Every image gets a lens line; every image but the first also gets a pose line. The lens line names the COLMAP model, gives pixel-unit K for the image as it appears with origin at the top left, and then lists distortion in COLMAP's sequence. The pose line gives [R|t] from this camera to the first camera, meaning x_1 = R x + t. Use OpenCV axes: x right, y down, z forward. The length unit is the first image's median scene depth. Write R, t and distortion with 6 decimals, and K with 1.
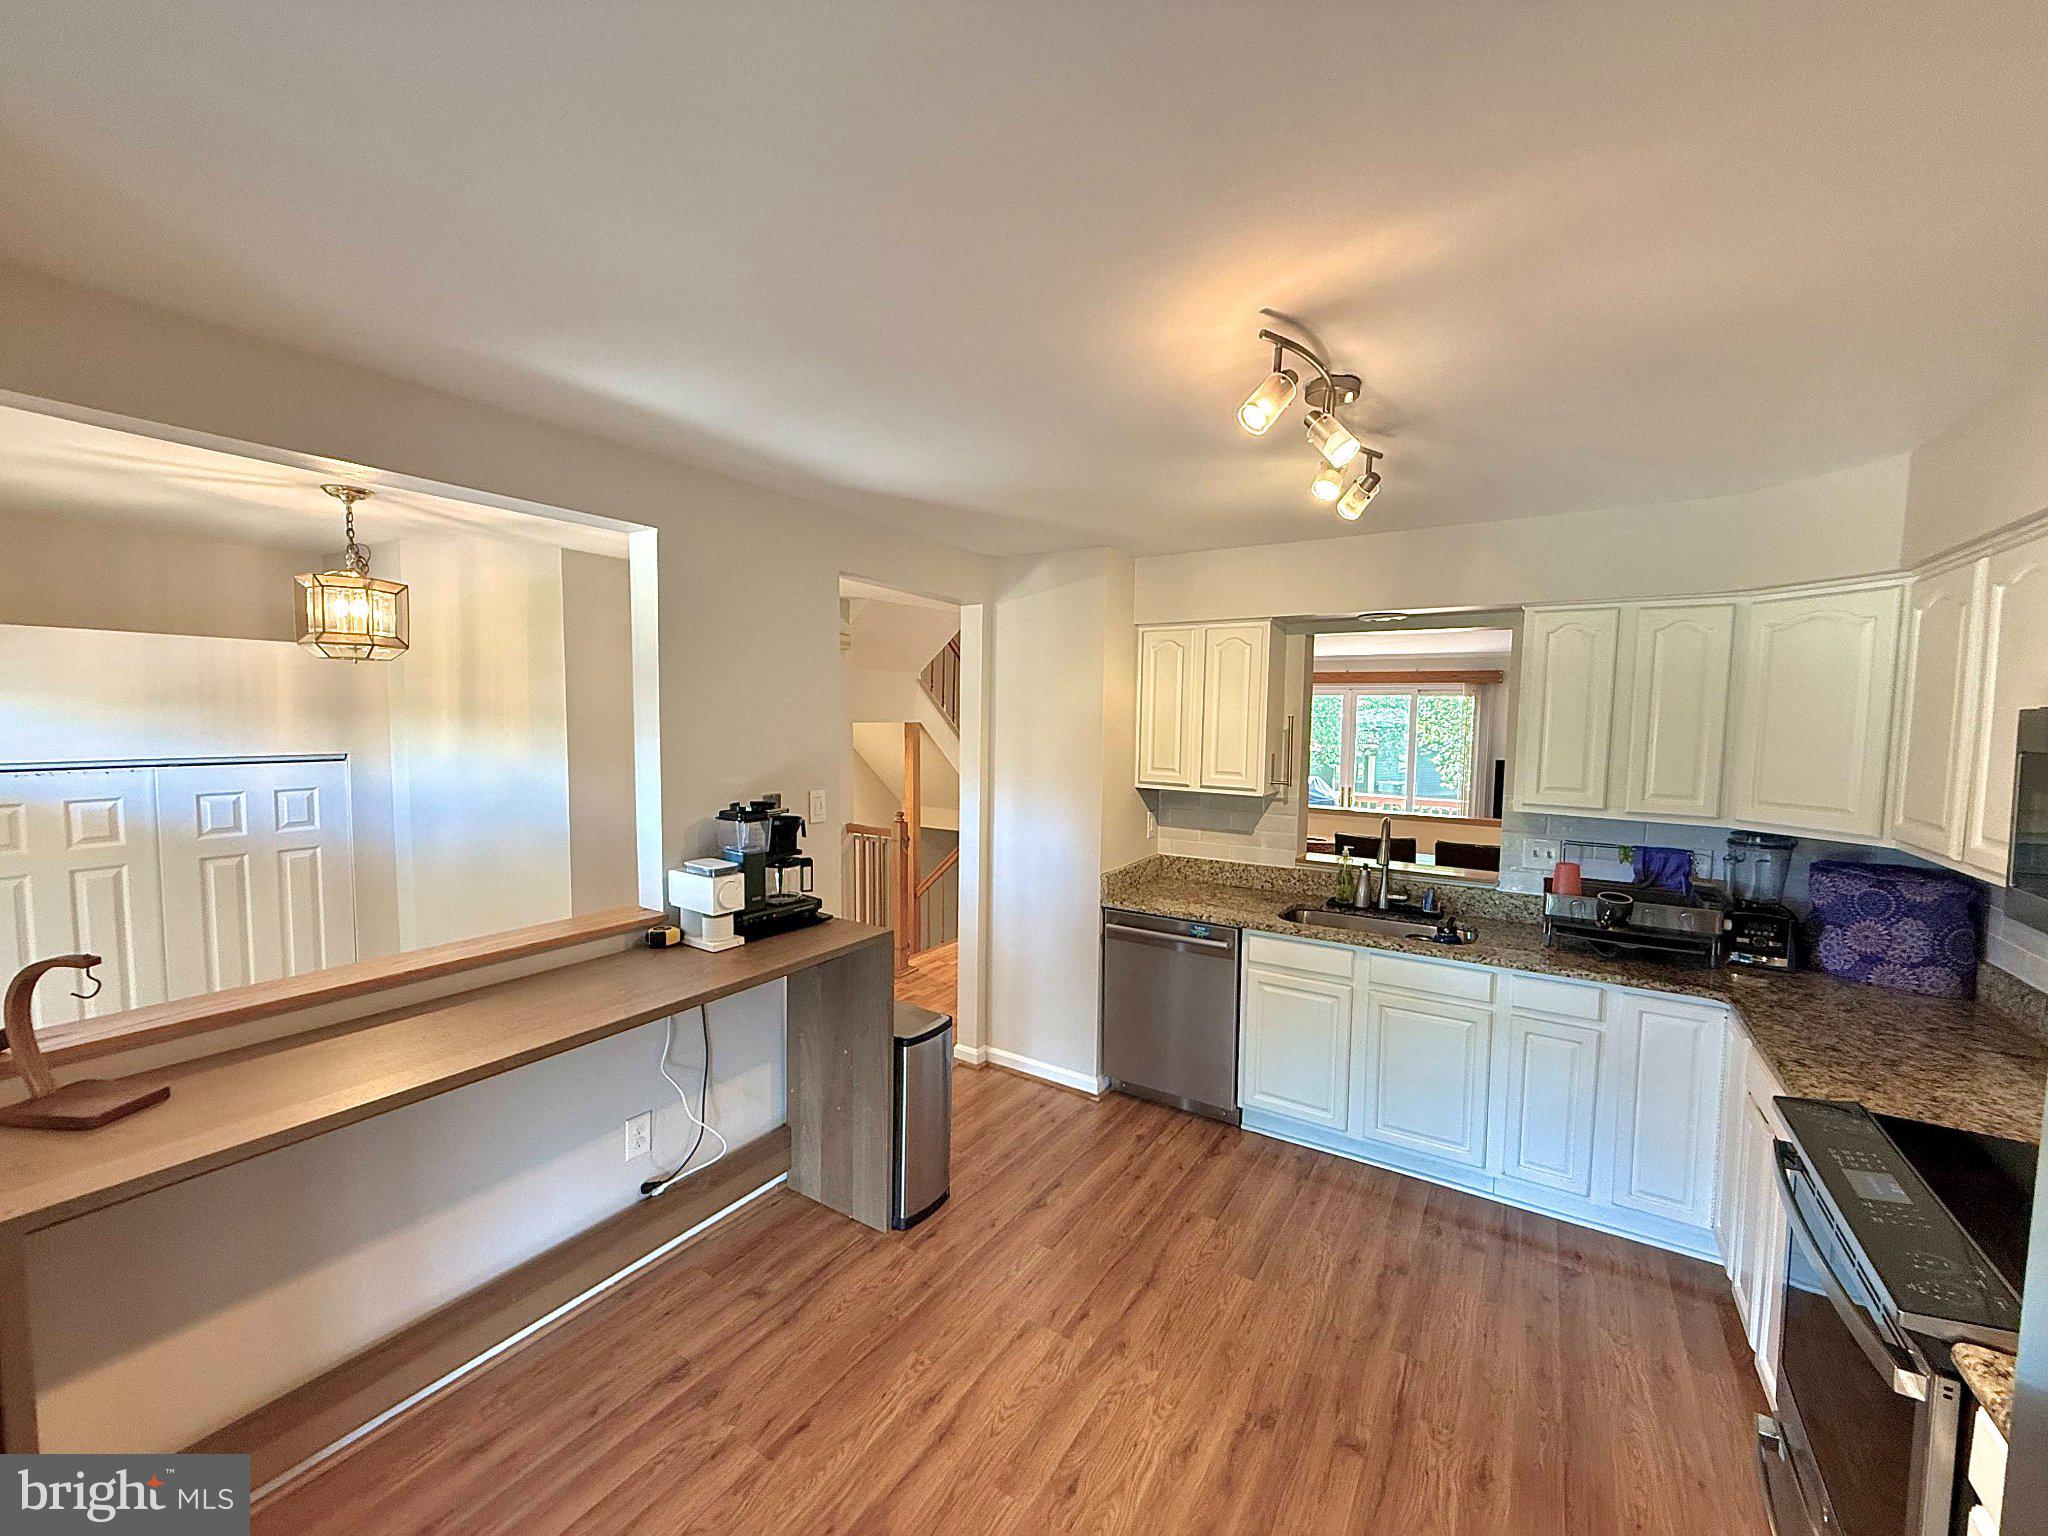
lens RADIAL K [[807.1, 0, 1020.3], [0, 807.1, 771.8], [0, 0, 1]] dist [-0.001999, 0.000129]
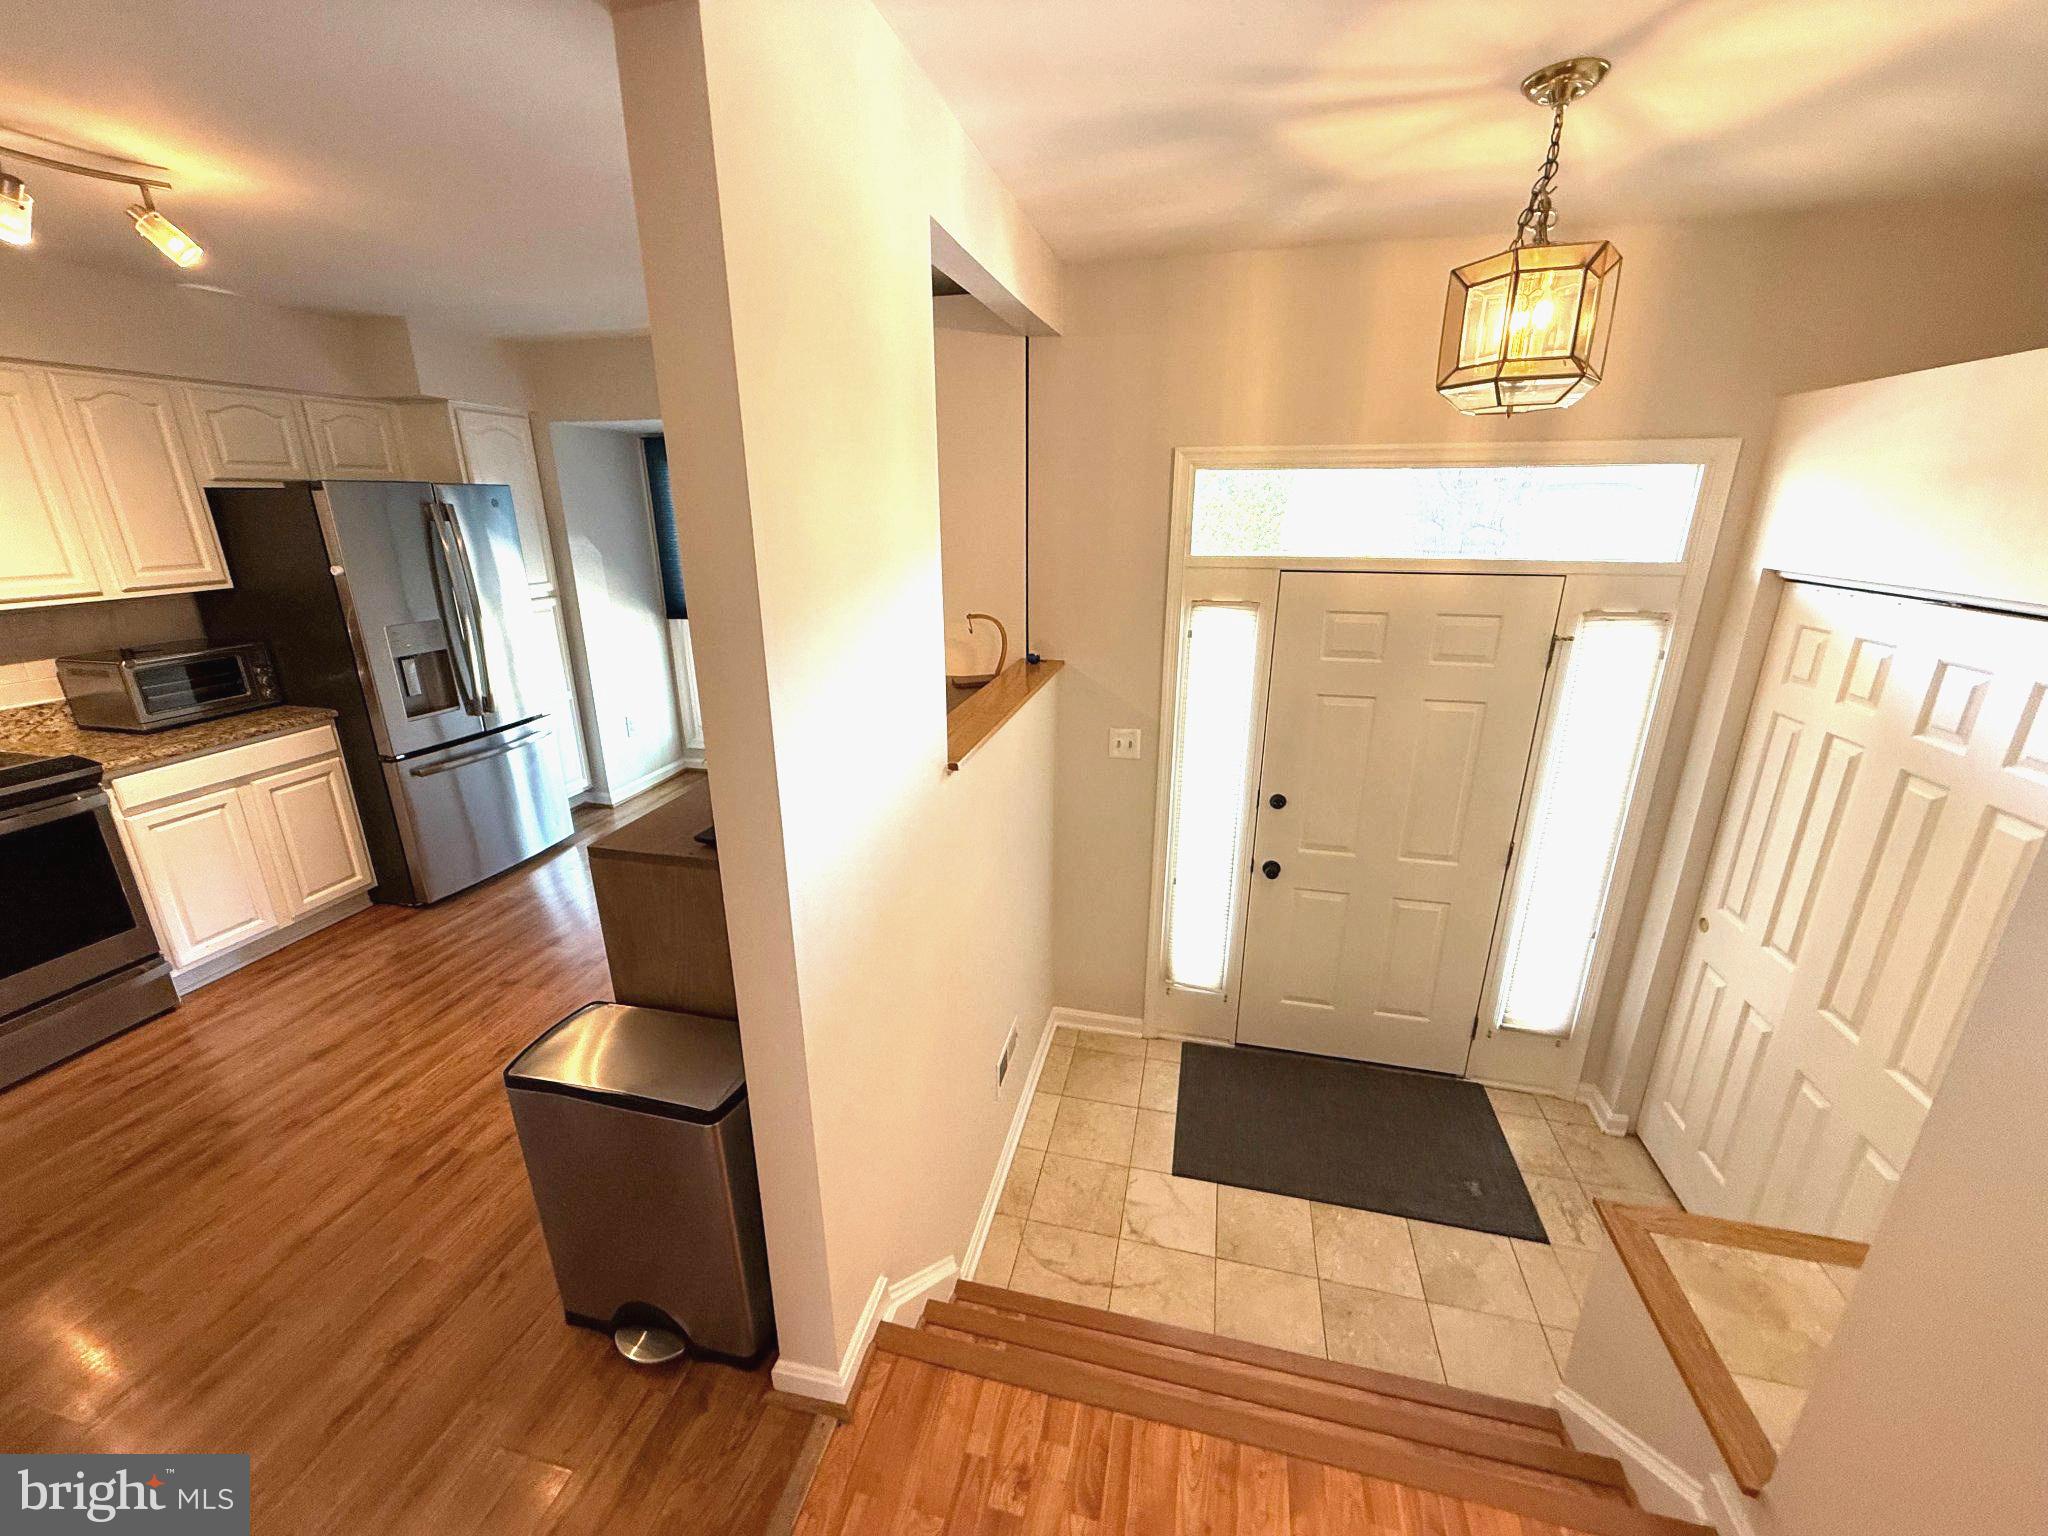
lens RADIAL K [[813.0, 0, 1019.0], [0, 813.0, 770.8], [0, 0, 1]] dist [-0.002845, -0.000227]
pose [[-0.947351, 0.093625, -0.306204, -0.294965], [-0.030399, 0.925679, 0.377087, -0.117274], [0.318752, 0.366542, -0.874096, 1.671681]]
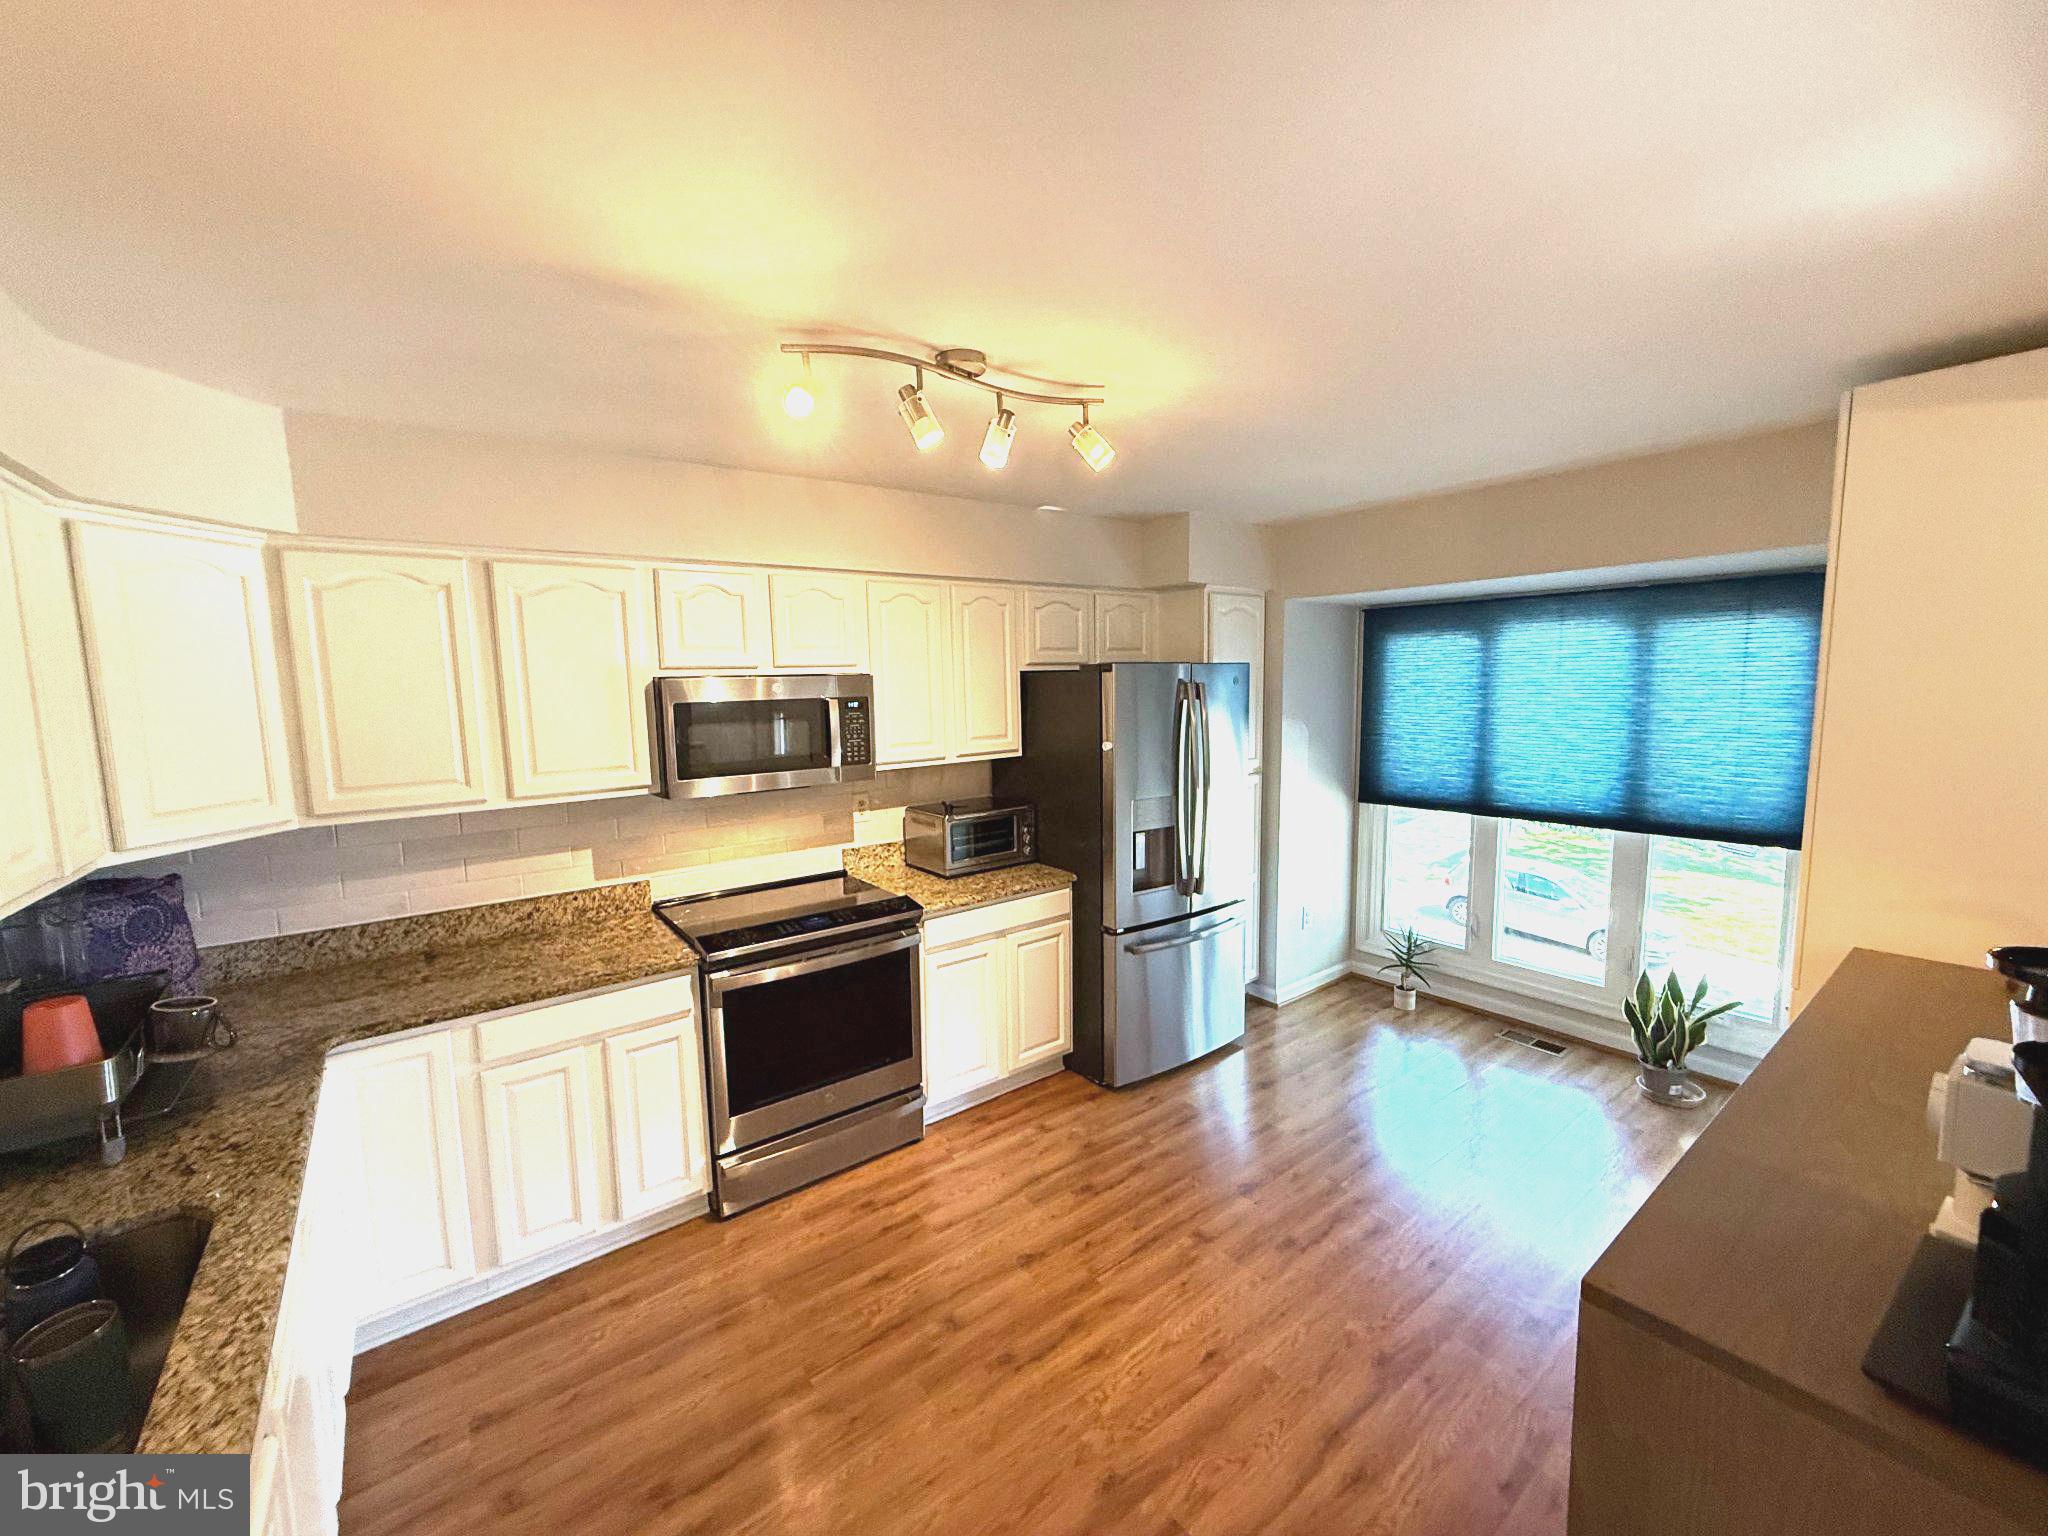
lens RADIAL K [[813.0, 0, 1015.2], [0, 813.0, 767.6], [0, 0, 1]] dist [-0.002845, -0.000227]
pose [[-0.937059, -0.031862, 0.347714, -0.036351], [0.034677, 0.982413, 0.183474, -0.109056], [-0.347445, 0.183984, -0.919474, 1.394254]]
